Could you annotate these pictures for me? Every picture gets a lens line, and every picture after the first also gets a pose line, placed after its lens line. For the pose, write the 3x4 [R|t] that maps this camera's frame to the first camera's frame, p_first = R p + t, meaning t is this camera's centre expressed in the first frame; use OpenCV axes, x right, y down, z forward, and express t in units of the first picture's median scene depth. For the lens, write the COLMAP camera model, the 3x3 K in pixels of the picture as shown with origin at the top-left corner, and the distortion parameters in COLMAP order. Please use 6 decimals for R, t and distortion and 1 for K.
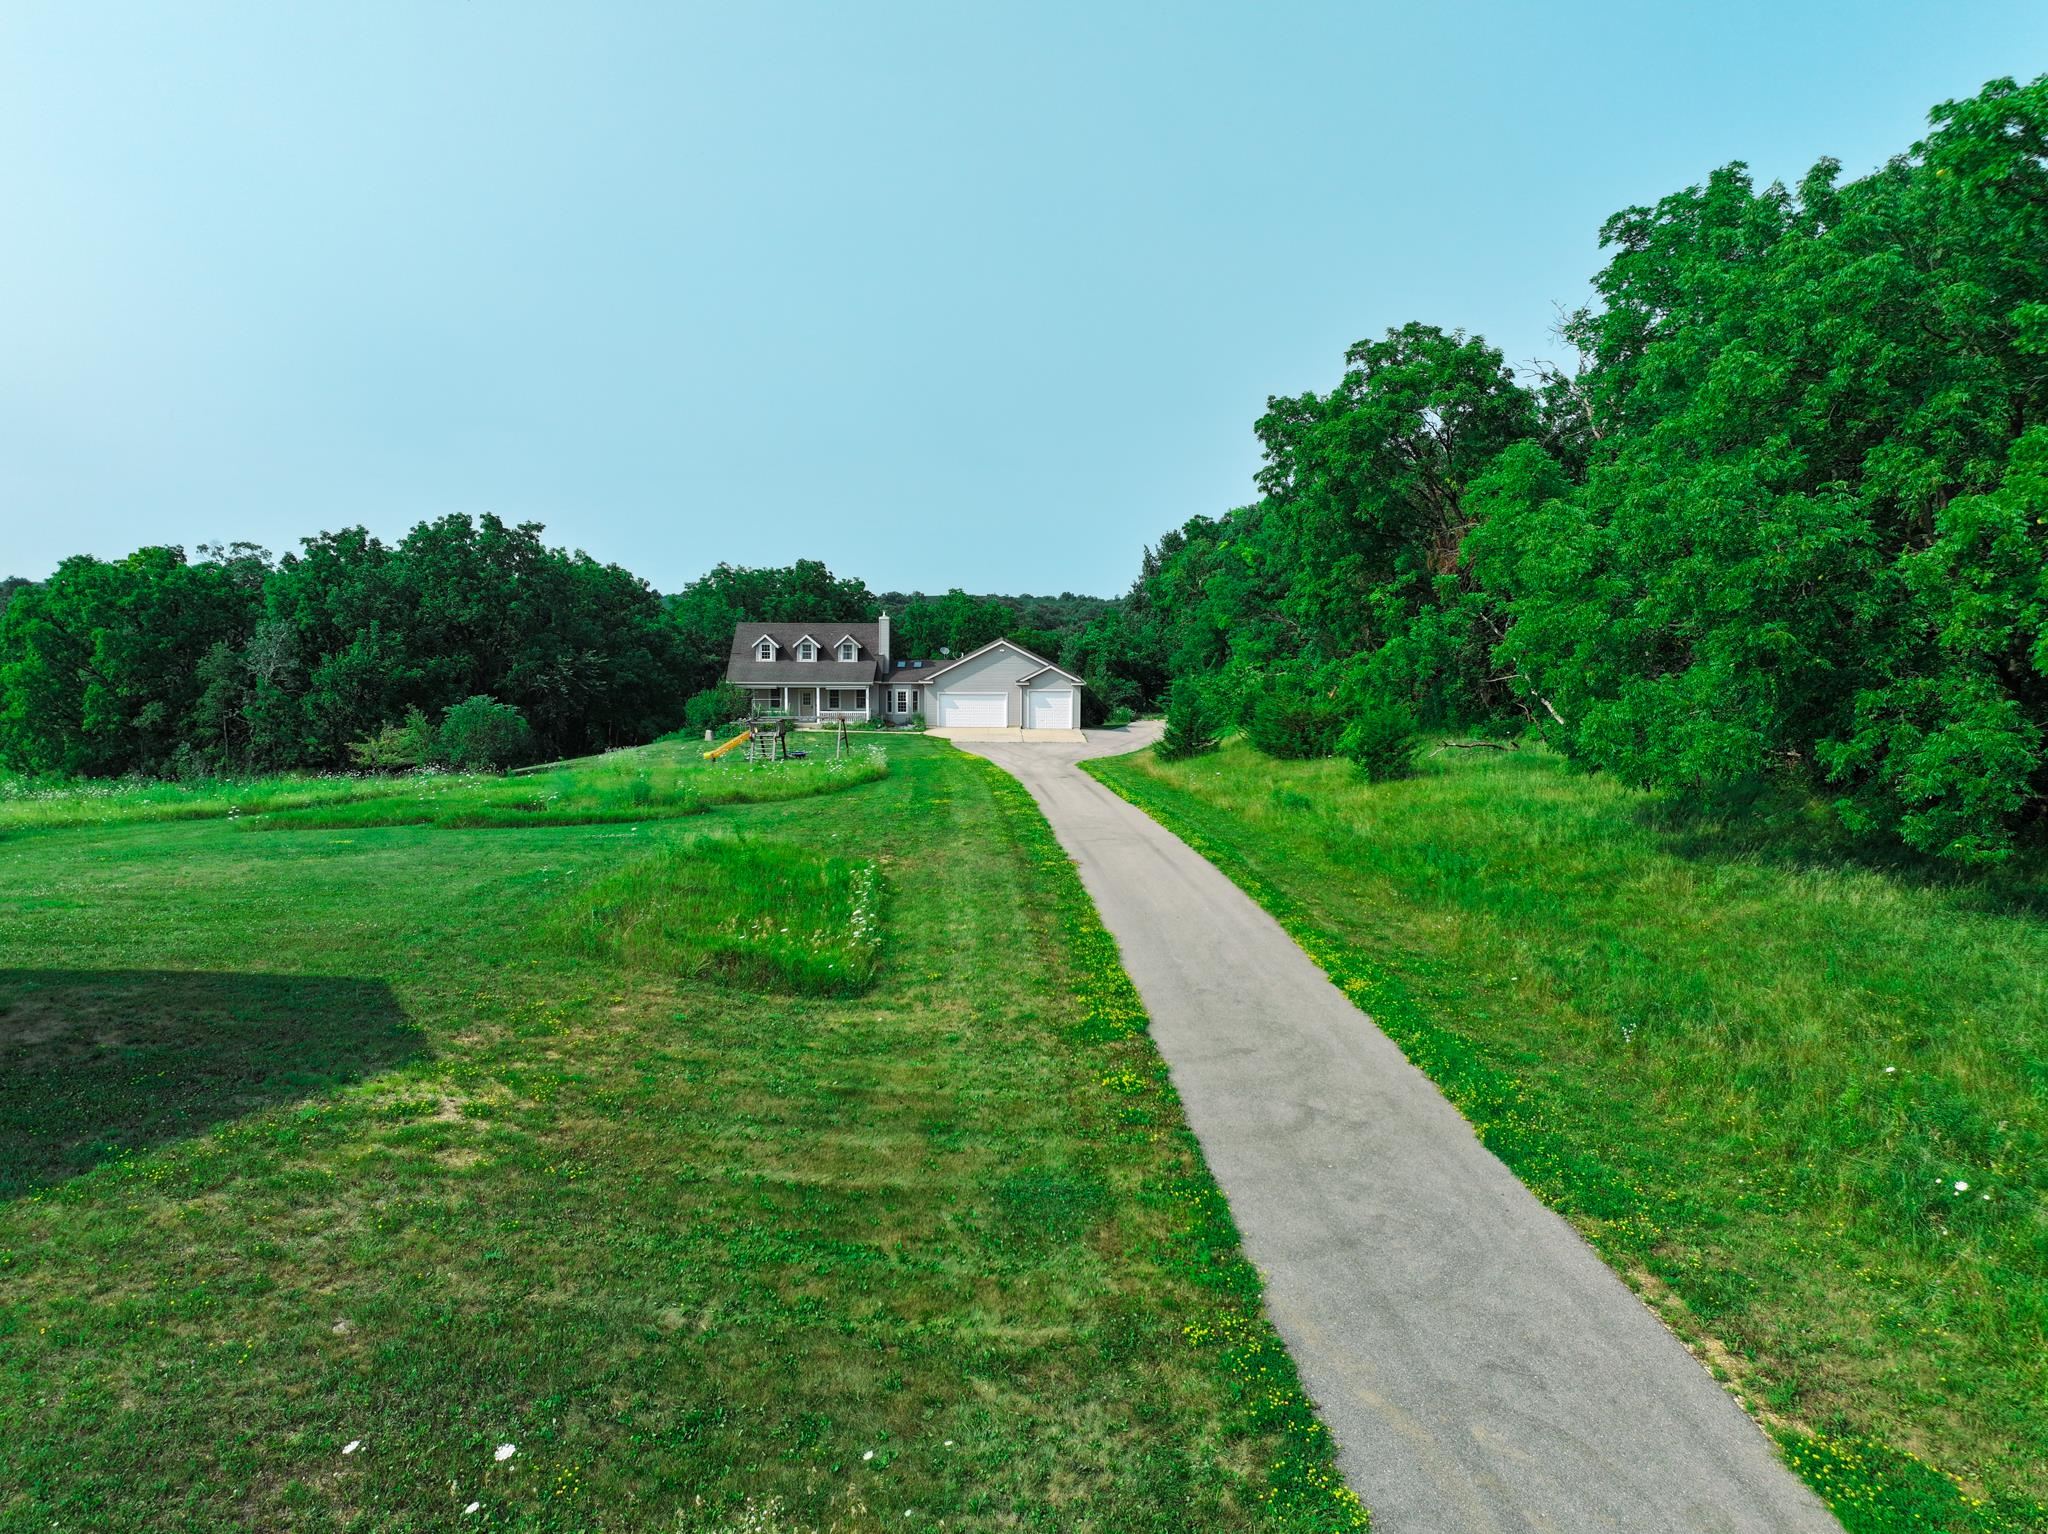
lens RADIAL K [[1441.9, 0, 1032.9], [0, 1441.9, 763.0], [0, 0, 1]] dist [-0.009883, 0.028433]
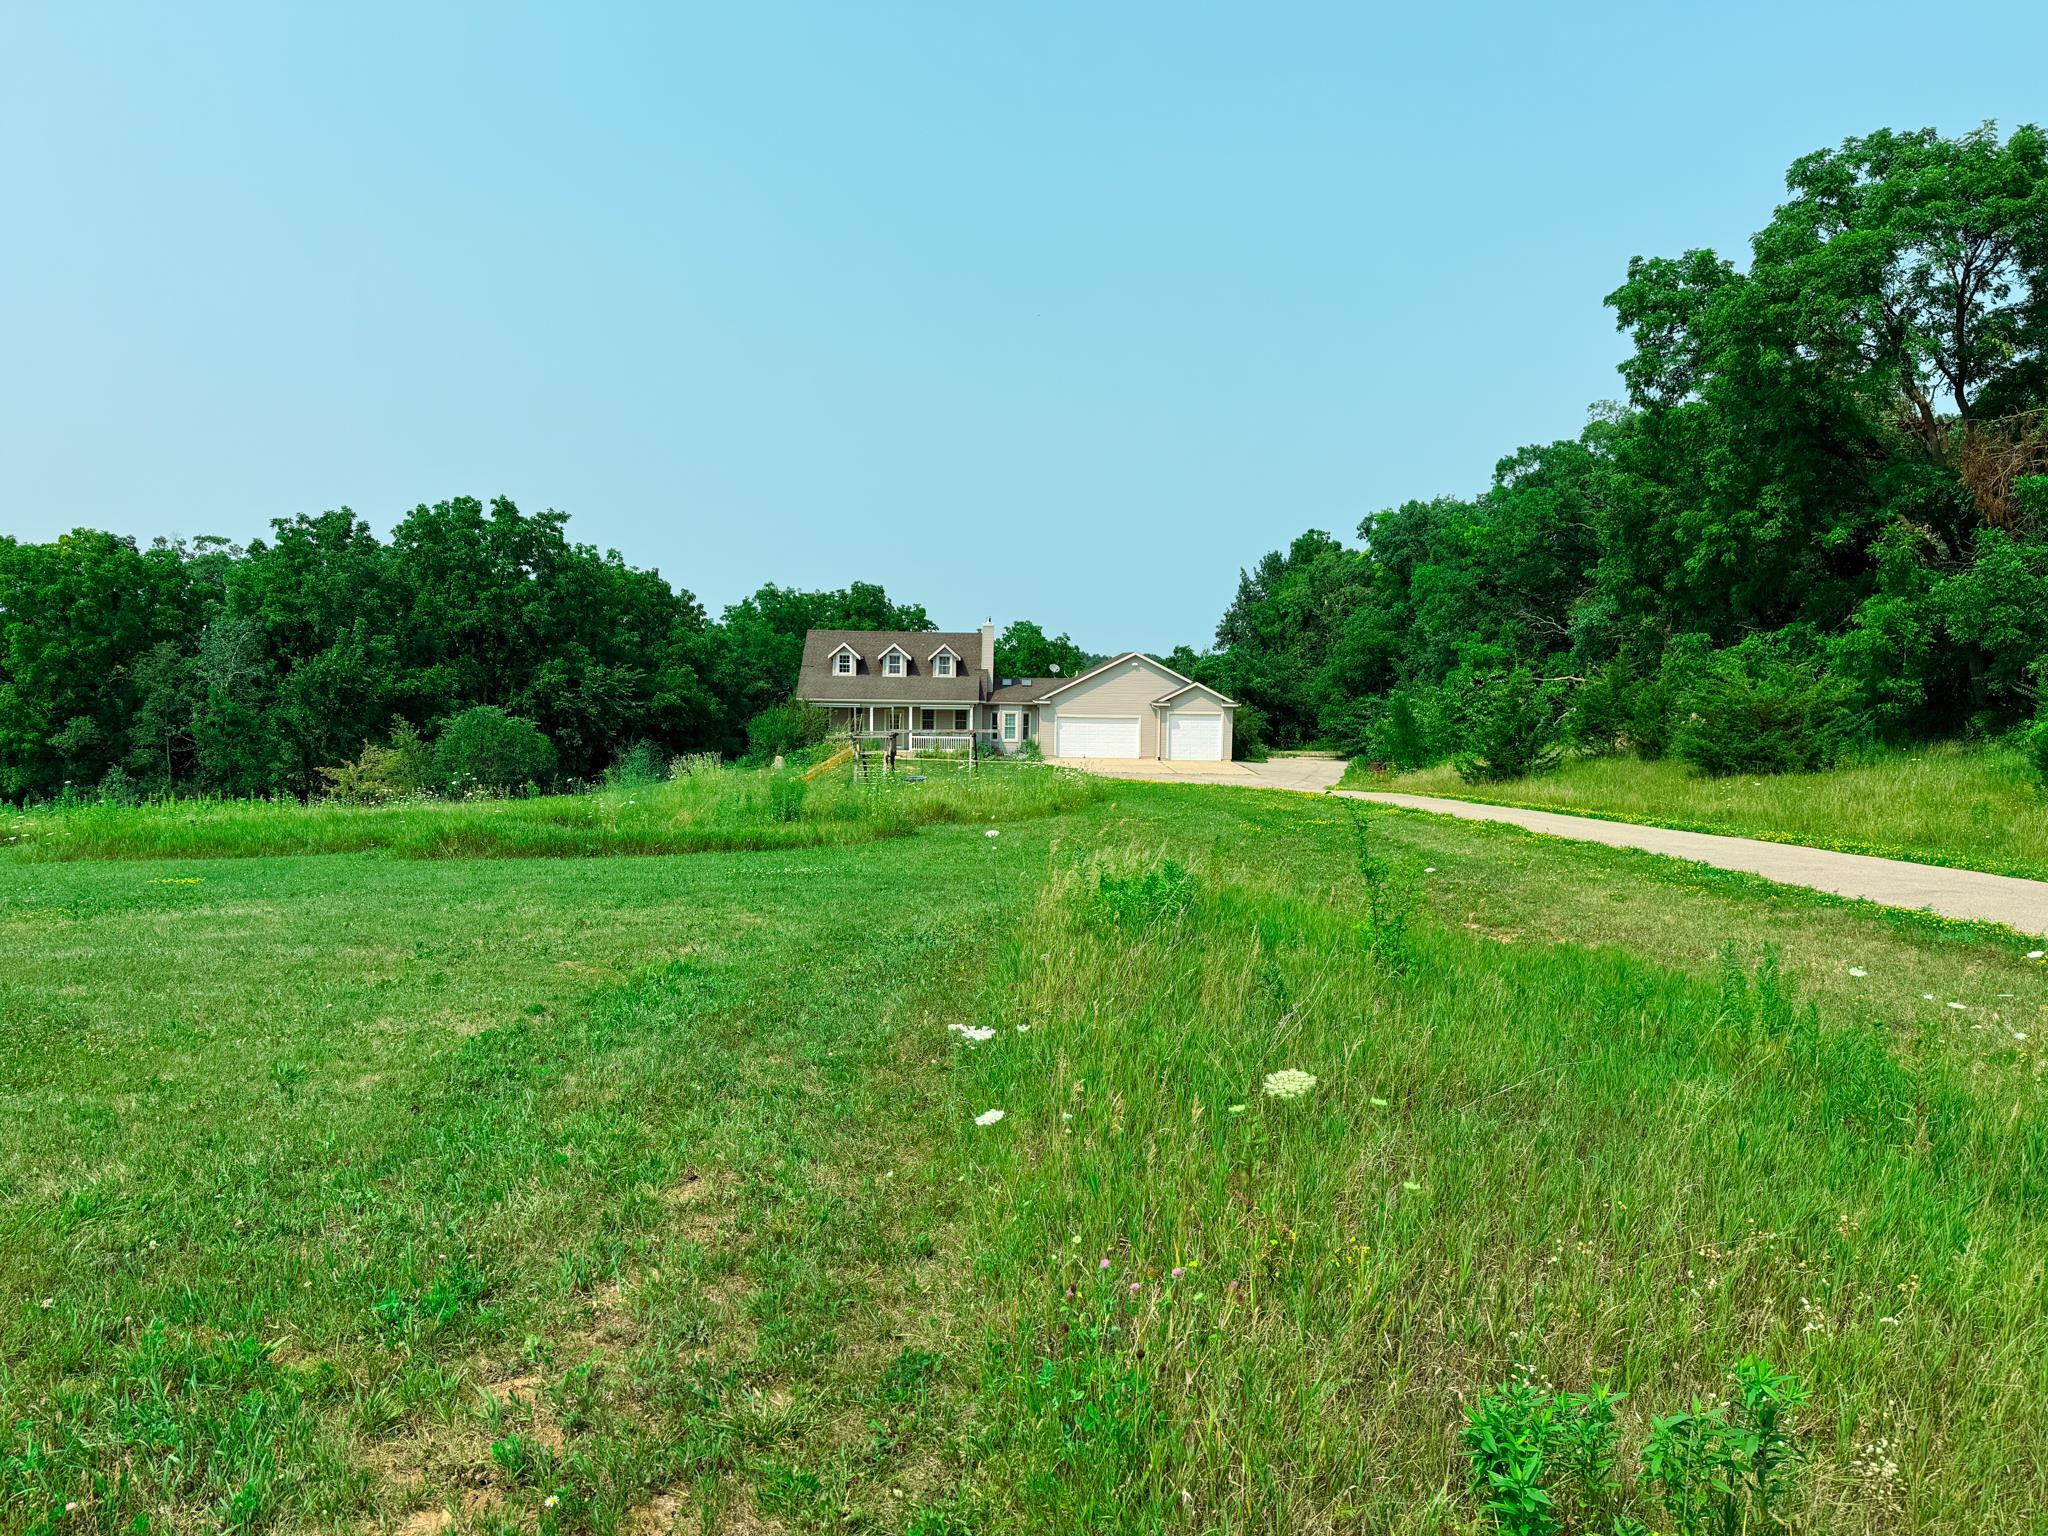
lens RADIAL K [[1449.3, 0, 1024.0], [0, 1449.3, 768.0], [0, 0, 1]] dist [0.125714, -0.169716]
pose [[0.999820, 0.009256, -0.016590, -0.069868], [-0.009866, 0.999263, -0.037090, 0.011463], [0.016234, 0.037247, 0.999174, 0.182297]]
